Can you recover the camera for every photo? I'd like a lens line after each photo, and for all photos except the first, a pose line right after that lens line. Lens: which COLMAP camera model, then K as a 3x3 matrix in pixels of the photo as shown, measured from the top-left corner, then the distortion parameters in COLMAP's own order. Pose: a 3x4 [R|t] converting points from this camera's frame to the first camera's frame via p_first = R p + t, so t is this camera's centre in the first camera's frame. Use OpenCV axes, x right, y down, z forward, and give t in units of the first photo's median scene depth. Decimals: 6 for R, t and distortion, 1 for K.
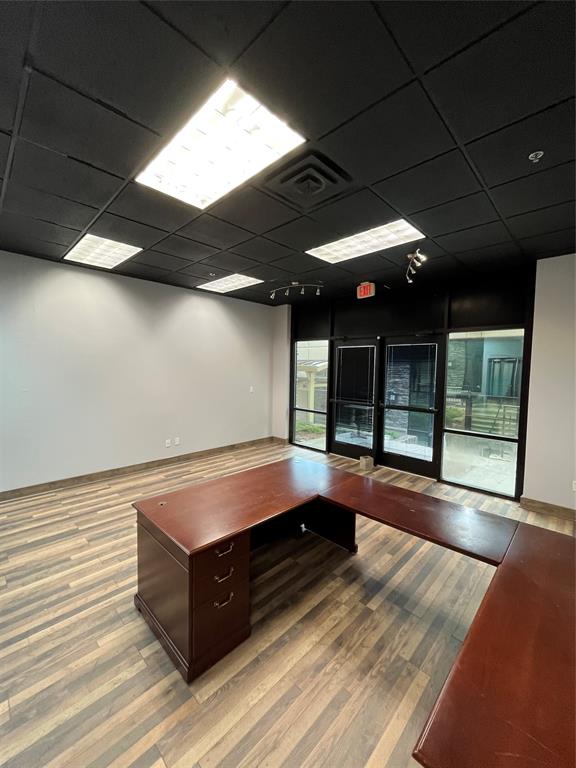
lens RADIAL K [[309.1, 0, 288.5], [0, 309.1, 383.4], [0, 0, 1]] dist [0.002341, 0.000090]
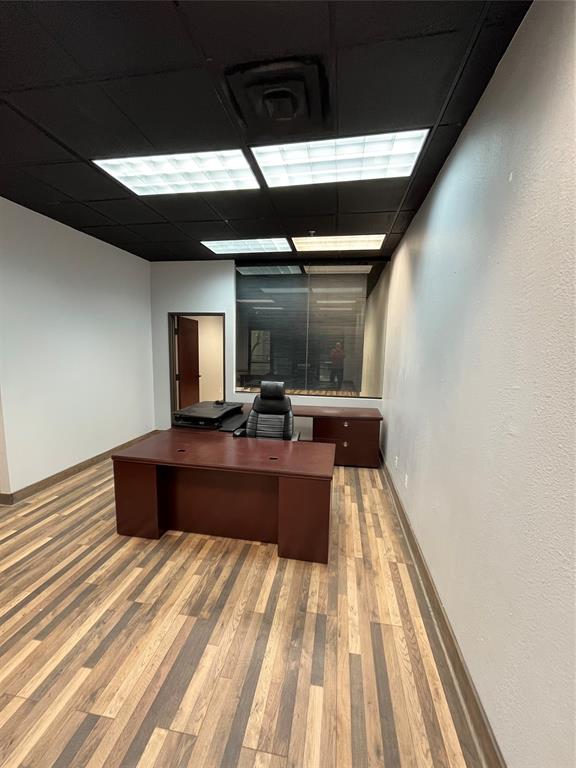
lens RADIAL K [[309.1, 0, 287.8], [0, 309.1, 384.3], [0, 0, 1]] dist [0.002341, 0.000090]
pose [[-0.823817, 0.034240, -0.565820, -0.628087], [-0.064950, 0.985899, 0.154225, -0.072870], [0.563122, 0.163803, -0.809977, 1.432931]]
